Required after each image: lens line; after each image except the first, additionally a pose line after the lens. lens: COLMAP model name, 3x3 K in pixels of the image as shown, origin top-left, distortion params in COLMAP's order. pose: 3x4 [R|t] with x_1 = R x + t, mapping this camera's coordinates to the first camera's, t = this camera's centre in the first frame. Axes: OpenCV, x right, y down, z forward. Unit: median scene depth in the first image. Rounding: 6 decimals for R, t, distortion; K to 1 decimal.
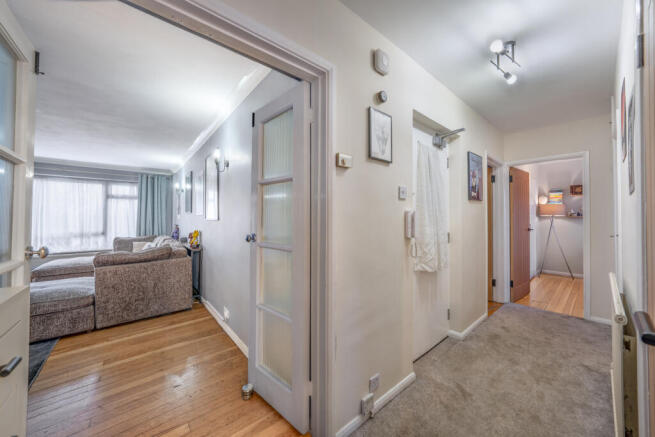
lens RADIAL K [[235.3, 0, 329.5], [0, 235.3, 216.6], [0, 0, 1]] dist [-0.012519, 0.000949]
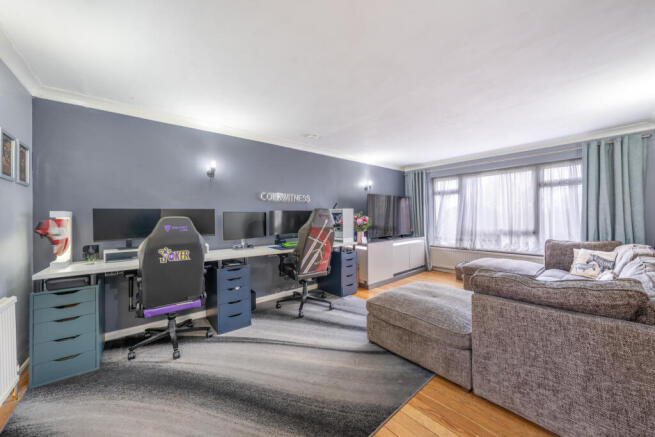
lens RADIAL K [[235.3, 0, 327.7], [0, 235.3, 215.1], [0, 0, 1]] dist [-0.012519, 0.000949]
pose [[0.003967, -0.006164, -0.999973, -0.194947], [0.016833, 0.999840, -0.006096, 0.005632], [0.999850, -0.016808, 0.004070, 0.310239]]
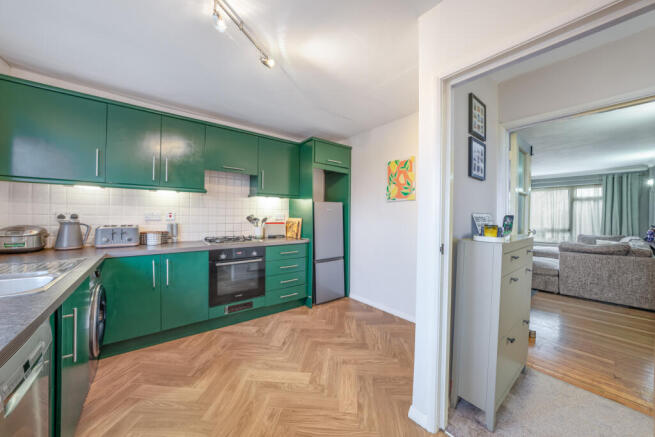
lens RADIAL K [[226.8, 0, 346.1], [0, 226.8, 218.1], [0, 0, 1]] dist [-0.005347, -0.000054]
pose [[0.007221, 0.006647, -0.999952, 0.201351], [0.002336, 0.999975, 0.006664, -0.002040], [0.999971, -0.002384, 0.007206, -0.177708]]
